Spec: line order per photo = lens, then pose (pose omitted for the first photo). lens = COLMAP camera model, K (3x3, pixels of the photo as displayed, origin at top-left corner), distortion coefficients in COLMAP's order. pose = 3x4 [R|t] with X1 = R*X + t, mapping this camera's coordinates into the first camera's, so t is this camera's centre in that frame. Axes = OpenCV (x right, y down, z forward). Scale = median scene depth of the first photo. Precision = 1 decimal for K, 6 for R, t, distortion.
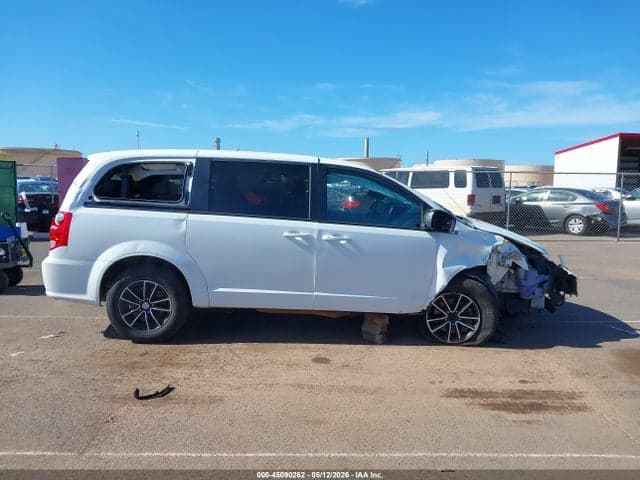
lens RADIAL K [[508.7, 0, 316.5], [0, 508.7, 243.1], [0, 0, 1]] dist [0.025880, -0.041579]
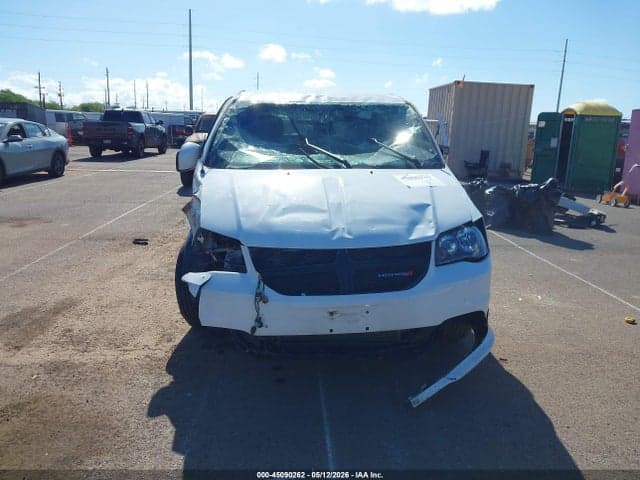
lens RADIAL K [[508.7, 0, 317.0], [0, 508.7, 240.0], [0, 0, 1]] dist [0.025880, -0.041579]
pose [[0.036789, 0.198041, -0.979503, 1.075127], [-0.145865, 0.970733, 0.190789, -0.099363], [0.988620, 0.135857, 0.064600, 1.147873]]
